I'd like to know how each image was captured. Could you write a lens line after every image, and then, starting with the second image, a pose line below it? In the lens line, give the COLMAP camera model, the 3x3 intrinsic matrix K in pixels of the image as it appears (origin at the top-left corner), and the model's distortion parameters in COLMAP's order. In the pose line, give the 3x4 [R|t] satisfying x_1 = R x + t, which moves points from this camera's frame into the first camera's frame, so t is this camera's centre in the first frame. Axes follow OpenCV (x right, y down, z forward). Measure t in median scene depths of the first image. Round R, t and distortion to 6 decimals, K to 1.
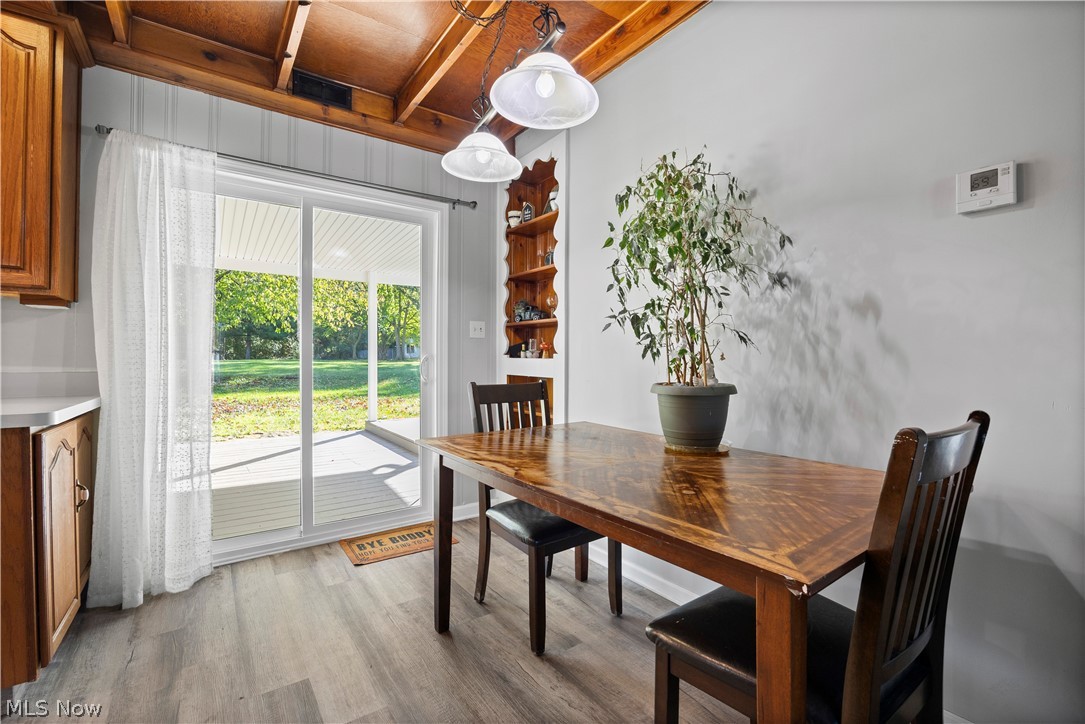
lens RADIAL K [[487.0, 0, 548.9], [0, 487.0, 359.4], [0, 0, 1]] dist [-0.003420, -0.001002]
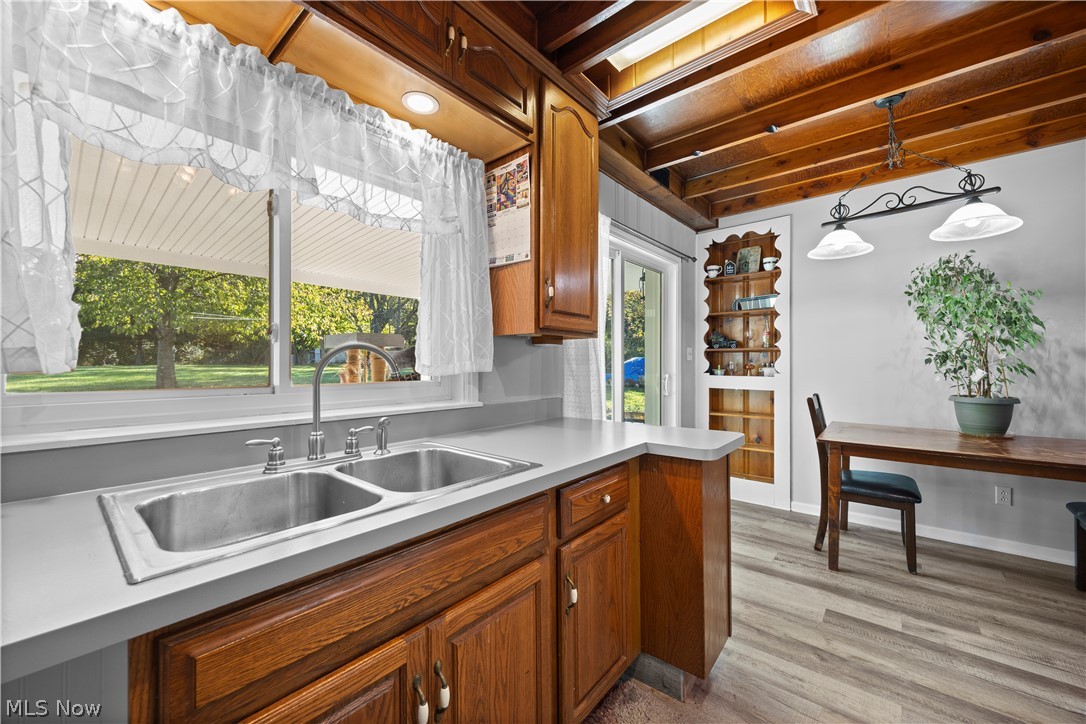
lens RADIAL K [[422.1, 0, 539.7], [0, 422.1, 363.3], [0, 0, 1]] dist [-0.001414, -0.000010]
pose [[0.965576, -0.005164, 0.260071, -1.612371], [0.005694, 0.999983, -0.001284, -0.073083], [-0.260060, 0.002720, 0.965589, 0.012194]]
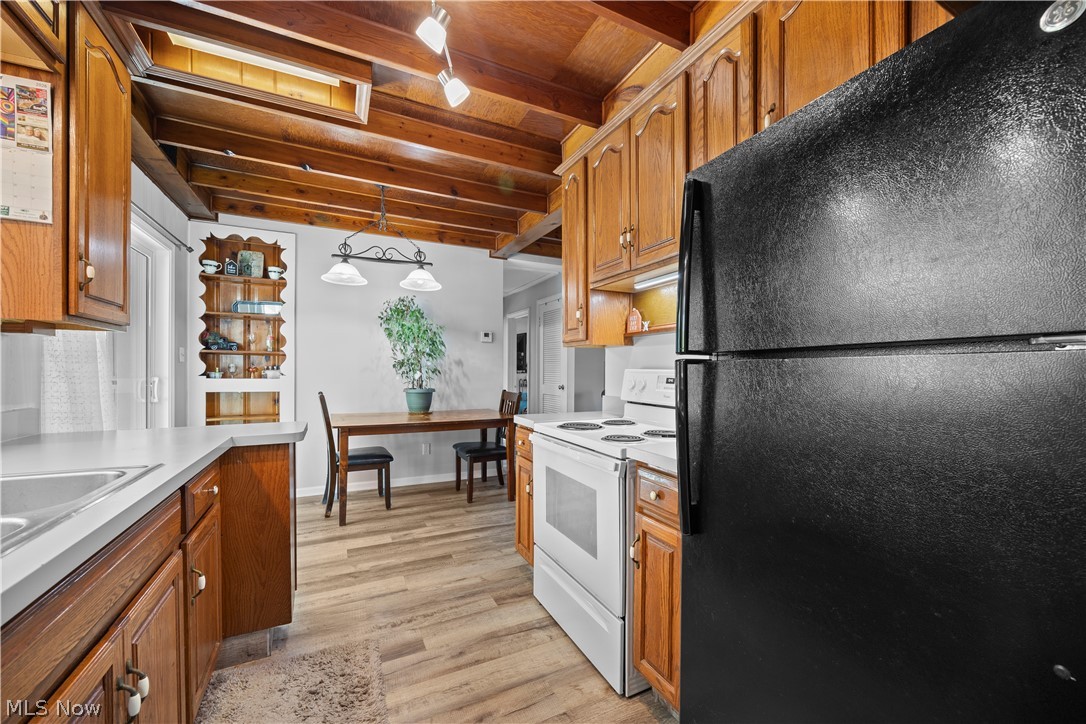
lens RADIAL K [[422.1, 0, 549.7], [0, 422.1, 373.4], [0, 0, 1]] dist [-0.001414, -0.000010]
pose [[0.138589, -0.008699, 0.990312, -1.975071], [-0.006255, 0.999934, 0.009659, -0.062576], [-0.990330, -0.007533, 0.138526, -0.018282]]
